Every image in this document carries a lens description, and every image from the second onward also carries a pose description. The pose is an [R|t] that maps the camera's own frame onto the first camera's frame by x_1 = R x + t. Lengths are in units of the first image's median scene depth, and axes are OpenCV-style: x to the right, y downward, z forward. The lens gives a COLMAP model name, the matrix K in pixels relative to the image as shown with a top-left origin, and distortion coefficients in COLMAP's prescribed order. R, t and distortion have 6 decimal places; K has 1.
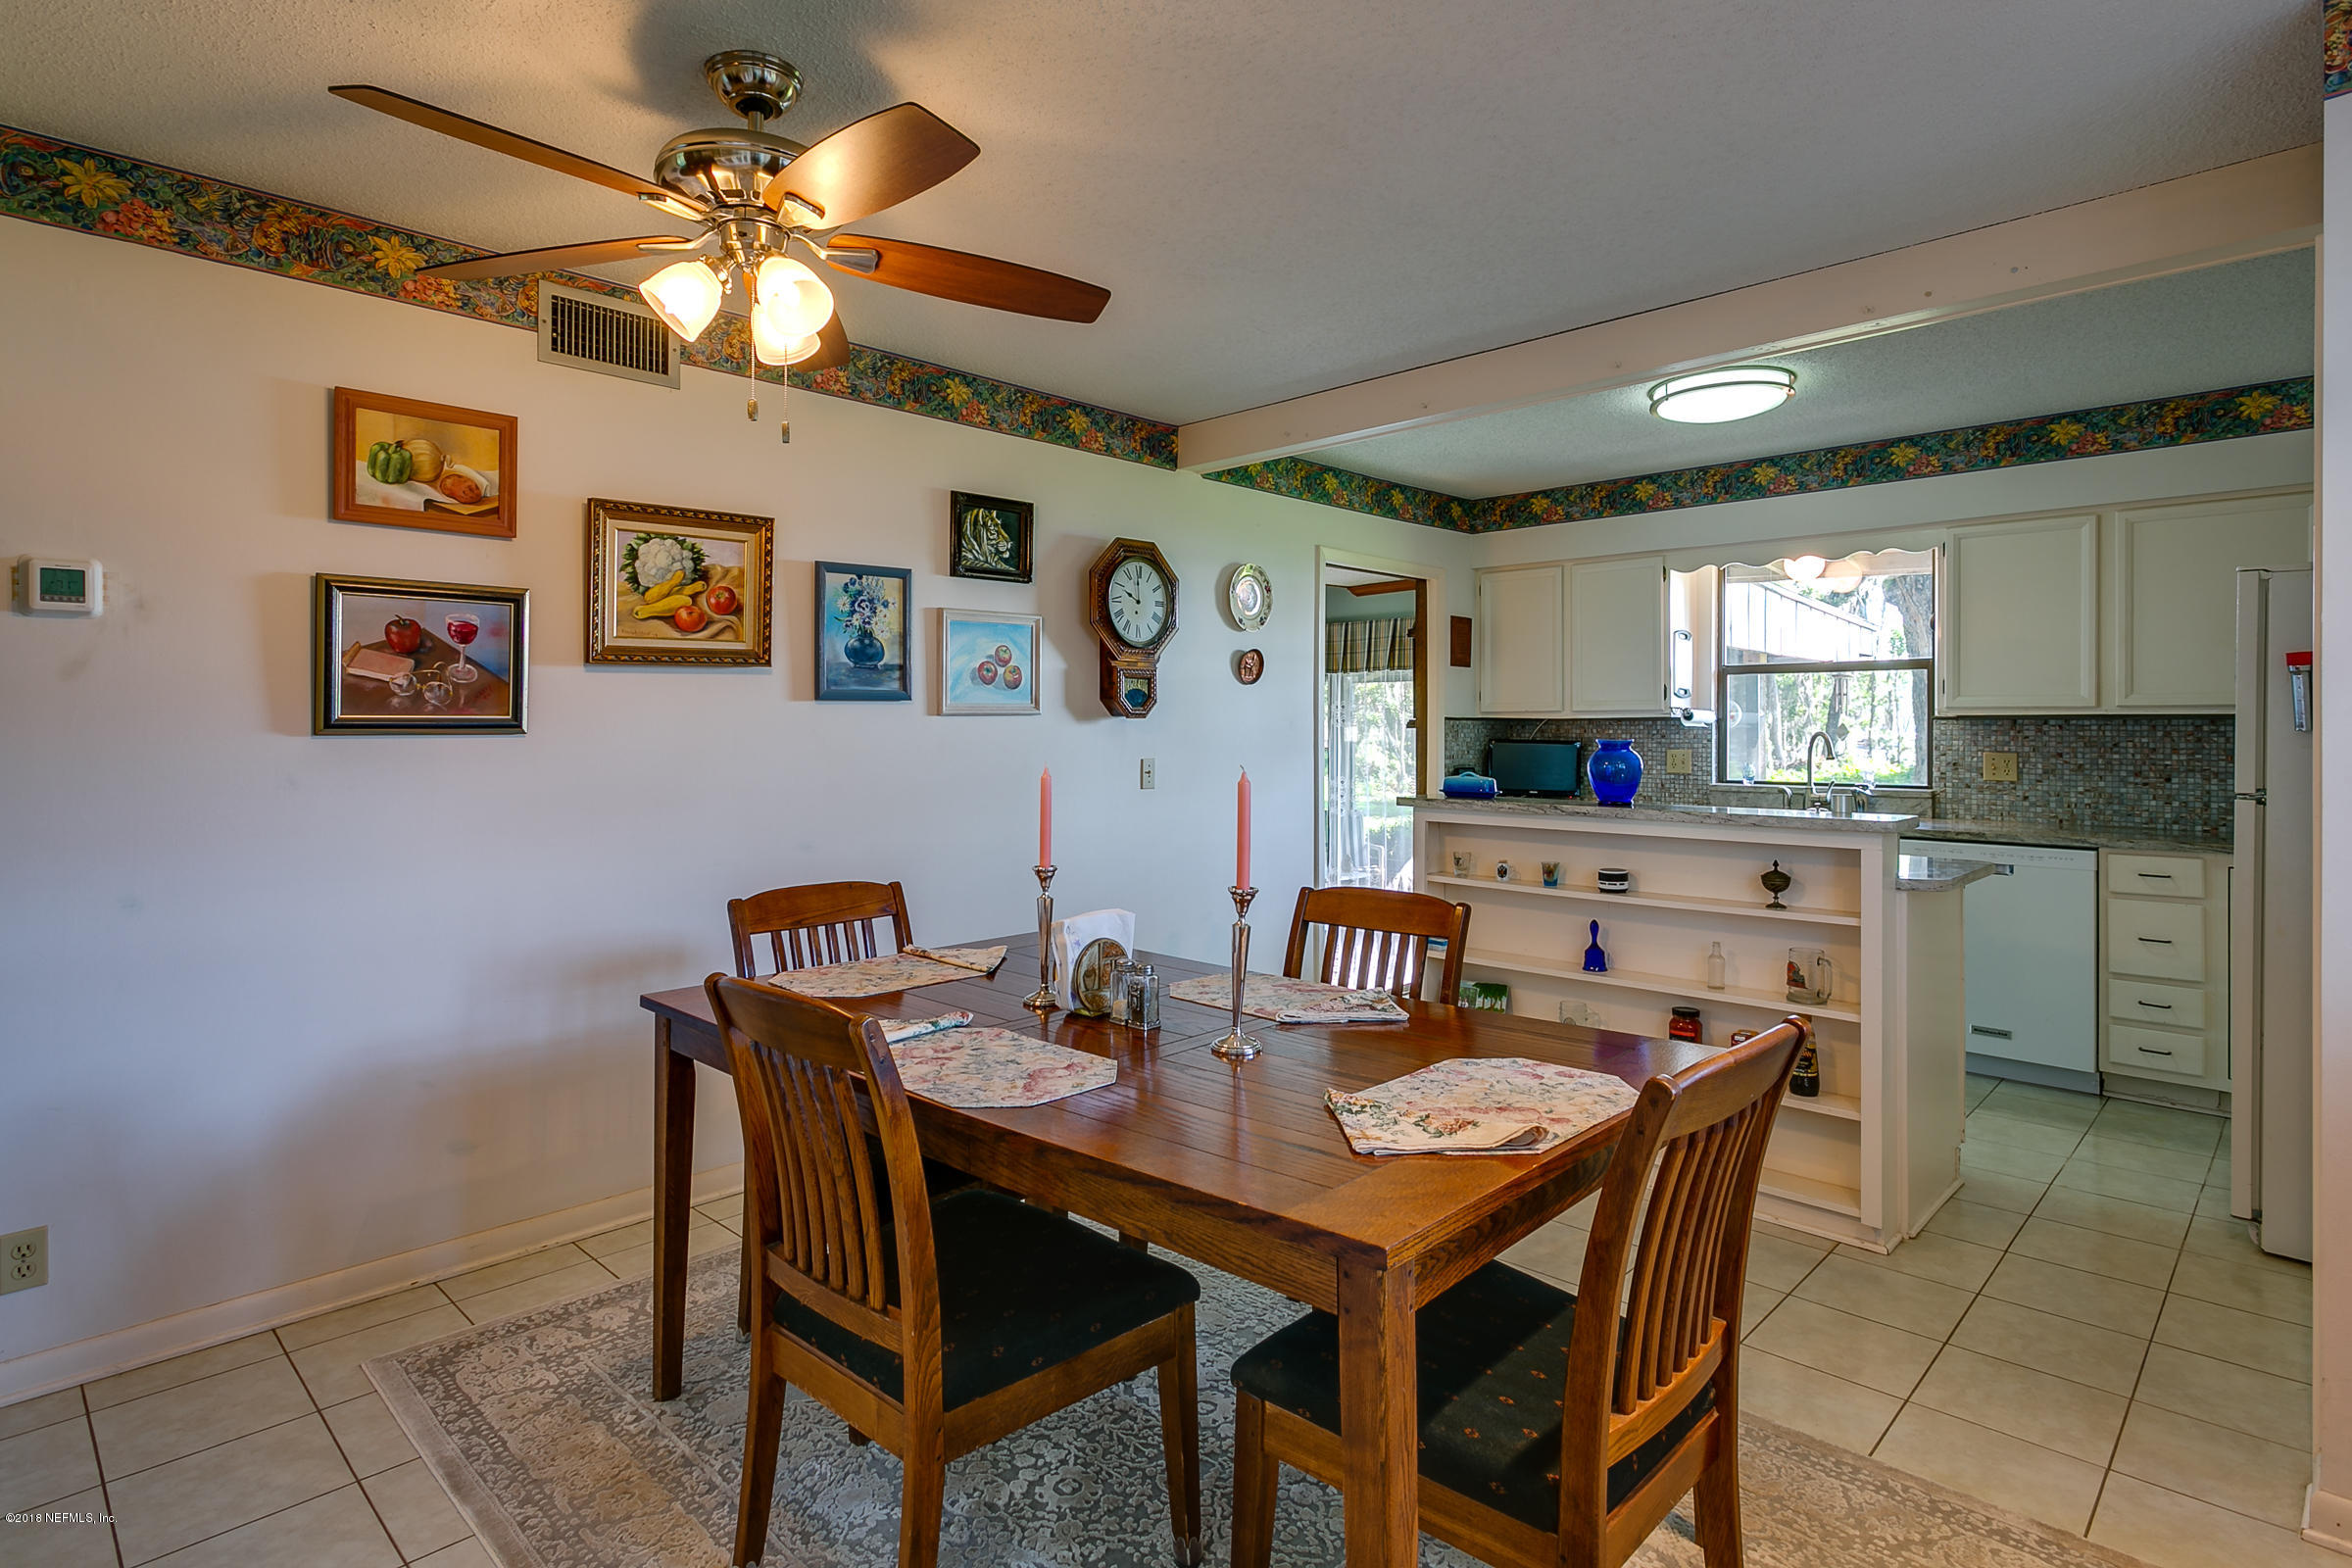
lens RADIAL K [[1211.9, 0, 1155.3], [0, 1211.9, 717.4], [0, 0, 1]] dist [0.000240, 0.000067]
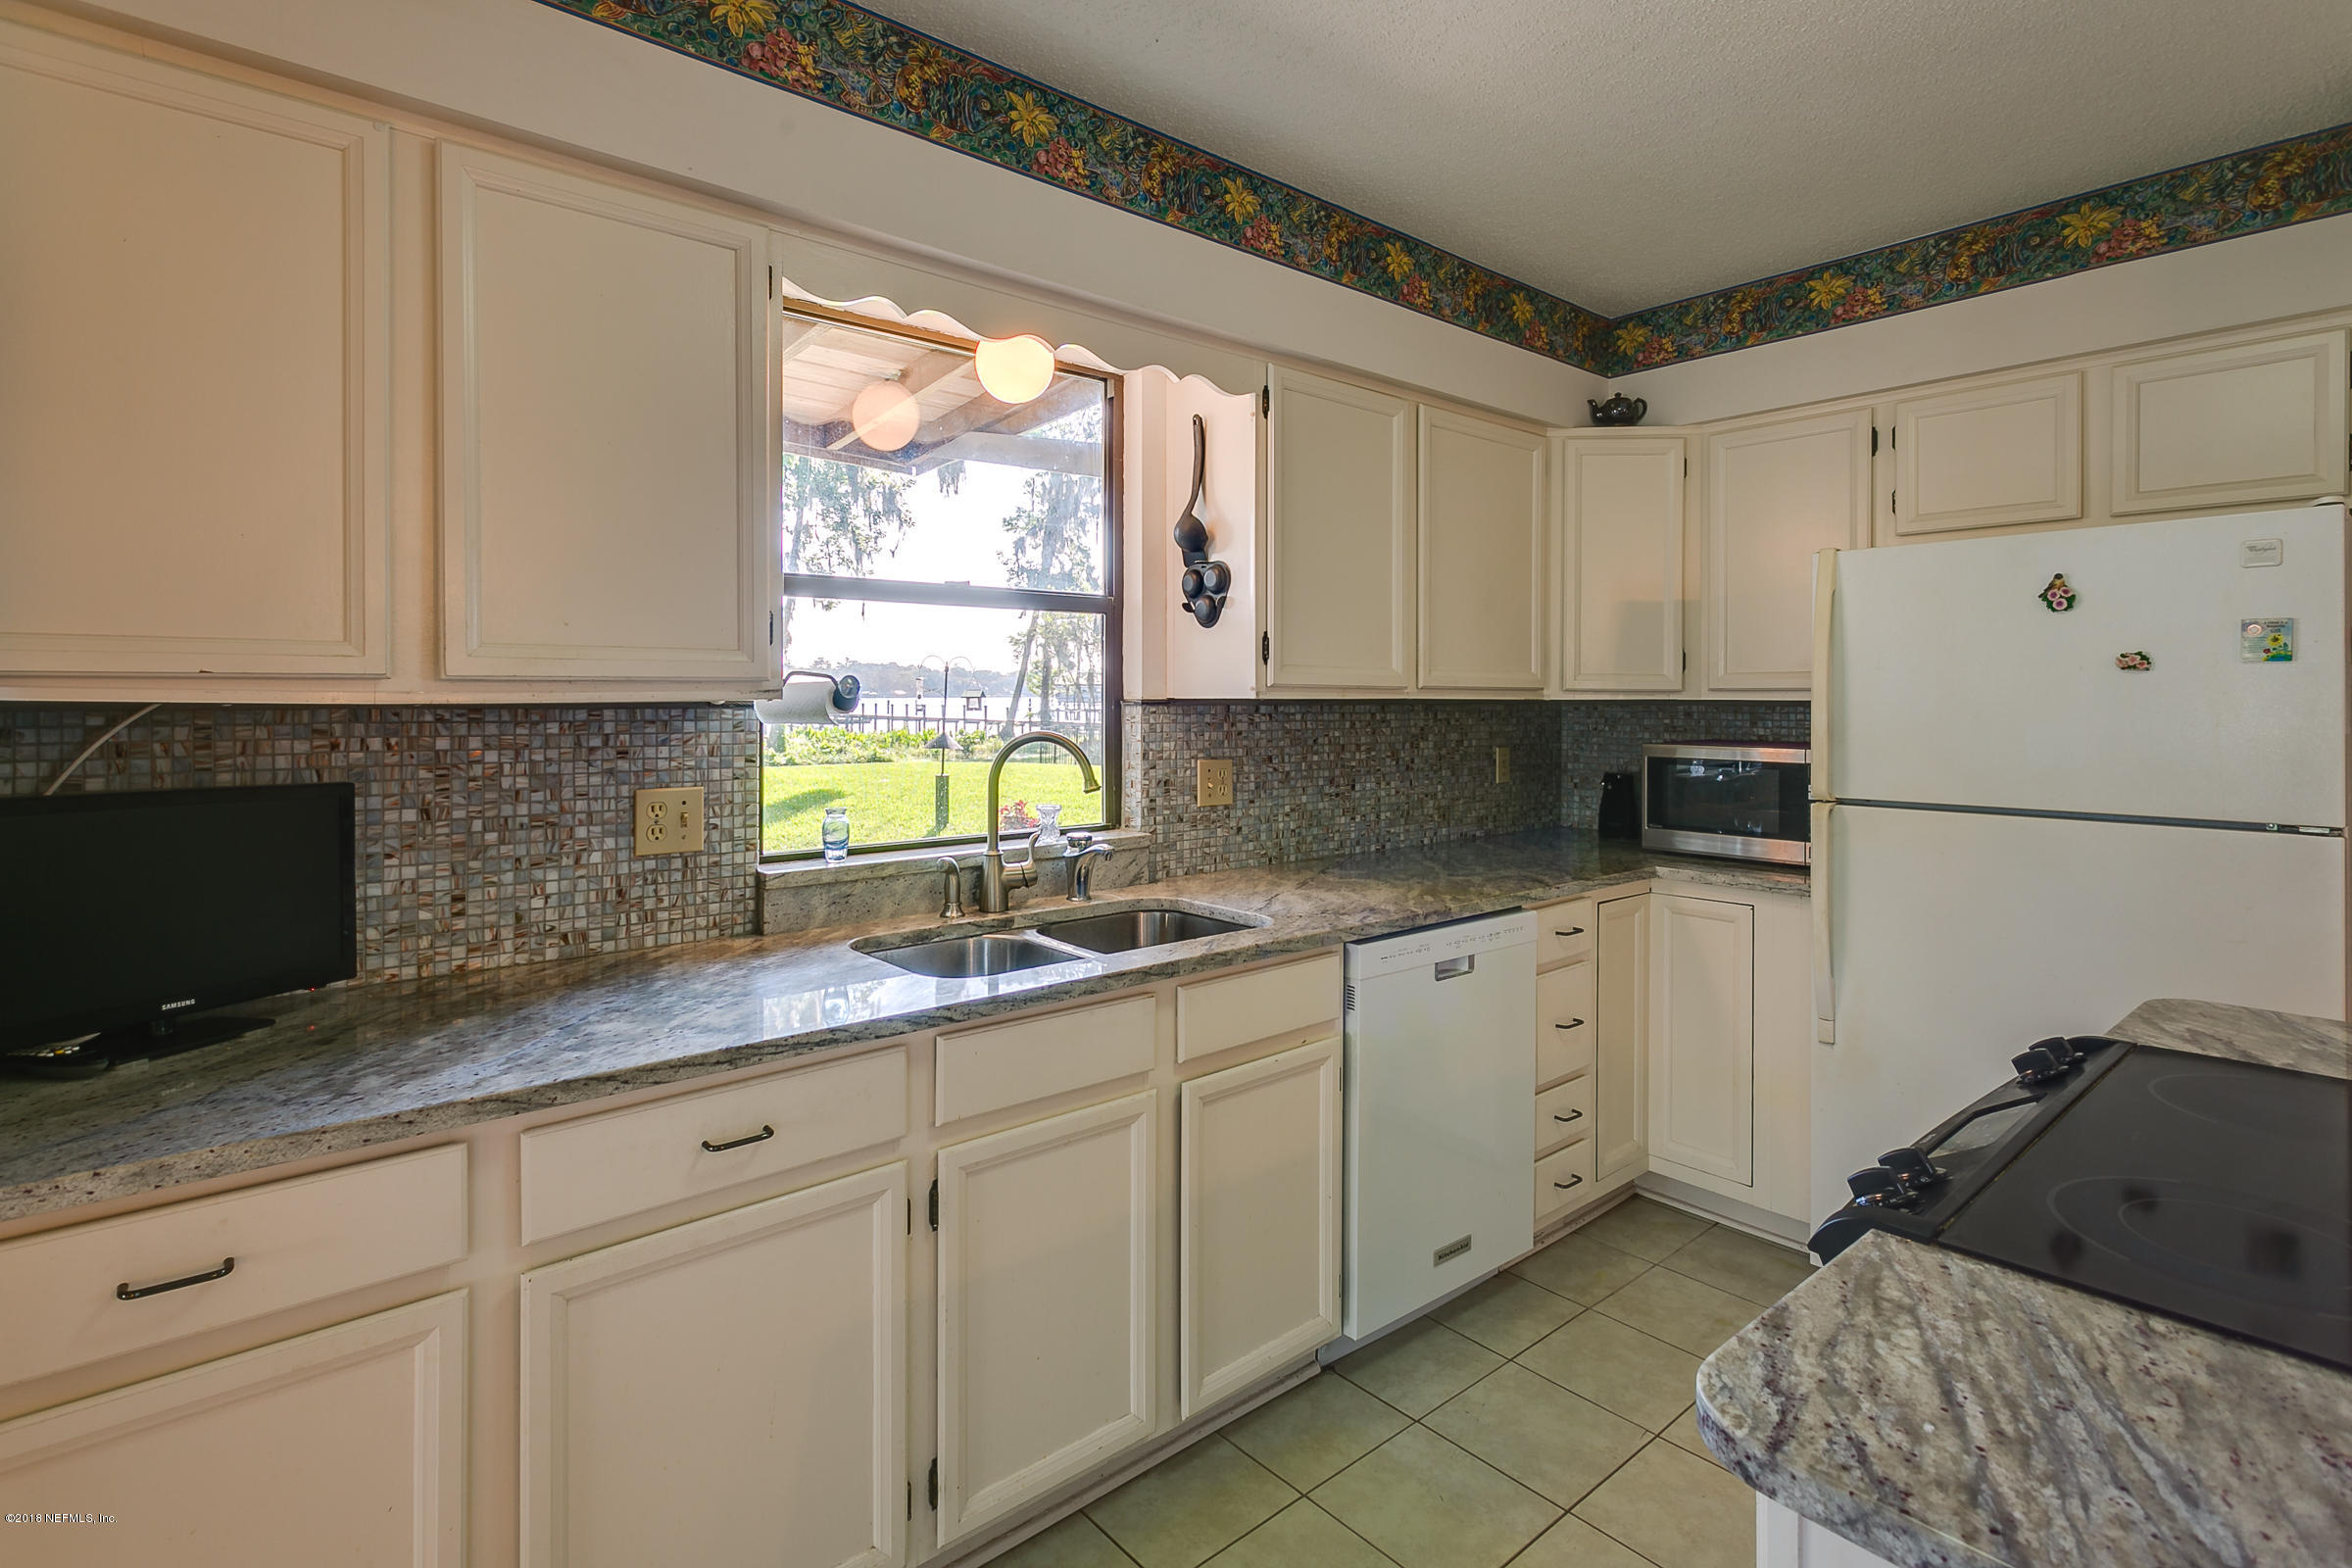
lens RADIAL K [[1133.4, 0, 1192.5], [0, 1133.4, 695.0], [0, 0, 1]] dist [0.012289, 0.000299]
pose [[0.080014, 0.002634, 0.996790, 0.127501], [-0.005462, 0.999983, -0.002204, -0.002329], [-0.996779, -0.005268, 0.080027, 0.976671]]
